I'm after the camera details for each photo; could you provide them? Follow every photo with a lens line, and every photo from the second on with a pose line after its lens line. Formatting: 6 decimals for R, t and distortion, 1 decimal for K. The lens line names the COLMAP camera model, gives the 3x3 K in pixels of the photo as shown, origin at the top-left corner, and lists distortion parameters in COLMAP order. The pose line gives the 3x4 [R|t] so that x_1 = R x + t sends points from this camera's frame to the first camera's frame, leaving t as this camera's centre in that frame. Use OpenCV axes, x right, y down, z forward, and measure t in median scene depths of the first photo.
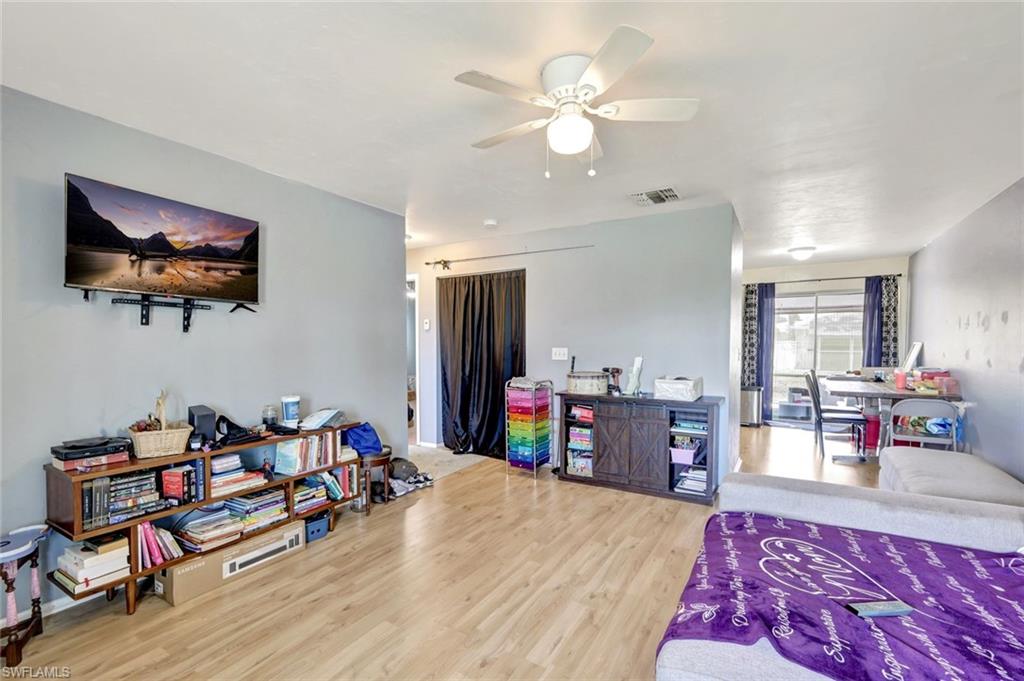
lens RADIAL K [[445.5, 0, 517.9], [0, 445.5, 356.0], [0, 0, 1]] dist [0.000795, 0.000014]
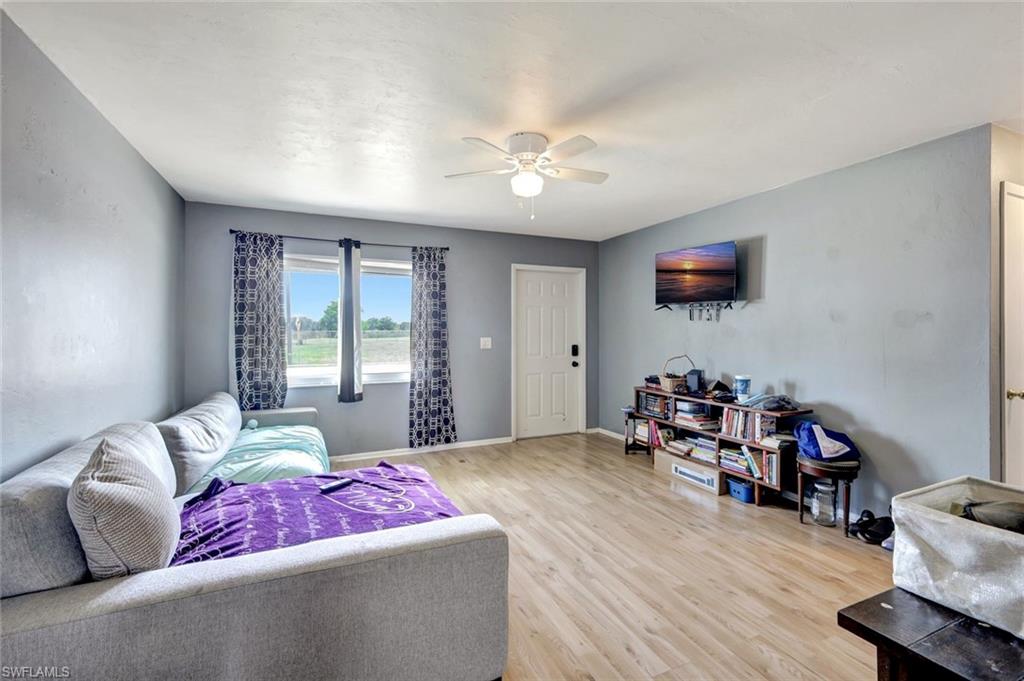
lens RADIAL K [[457.3, 0, 517.1], [0, 457.3, 323.6], [0, 0, 1]] dist [0.017797, 0.000209]
pose [[-0.563508, -0.007742, -0.826074, 1.054636], [-0.024509, 0.999673, 0.007350, -0.053926], [0.825747, 0.024388, -0.563514, 1.431965]]
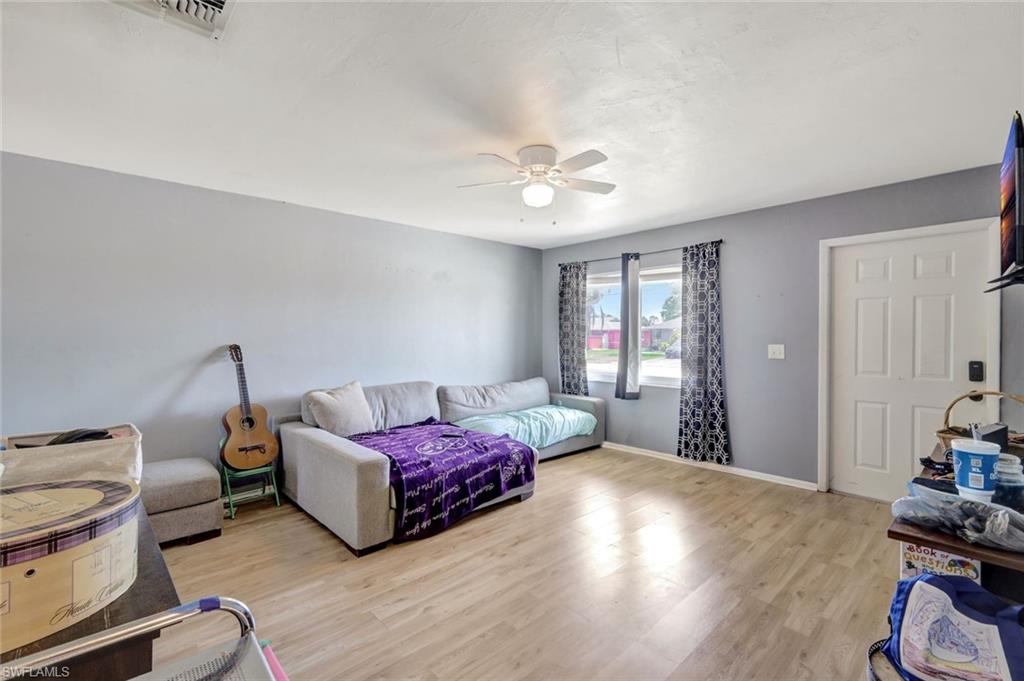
lens RADIAL K [[461.7, 0, 512.0], [0, 461.7, 340.5], [0, 0, 1]] dist [-0.000705, 0.000031]
pose [[-0.959003, 0.001033, 0.283393, -0.181839], [0.012253, 0.999209, 0.037821, -0.058488], [-0.283130, 0.039743, -0.958258, 1.972015]]
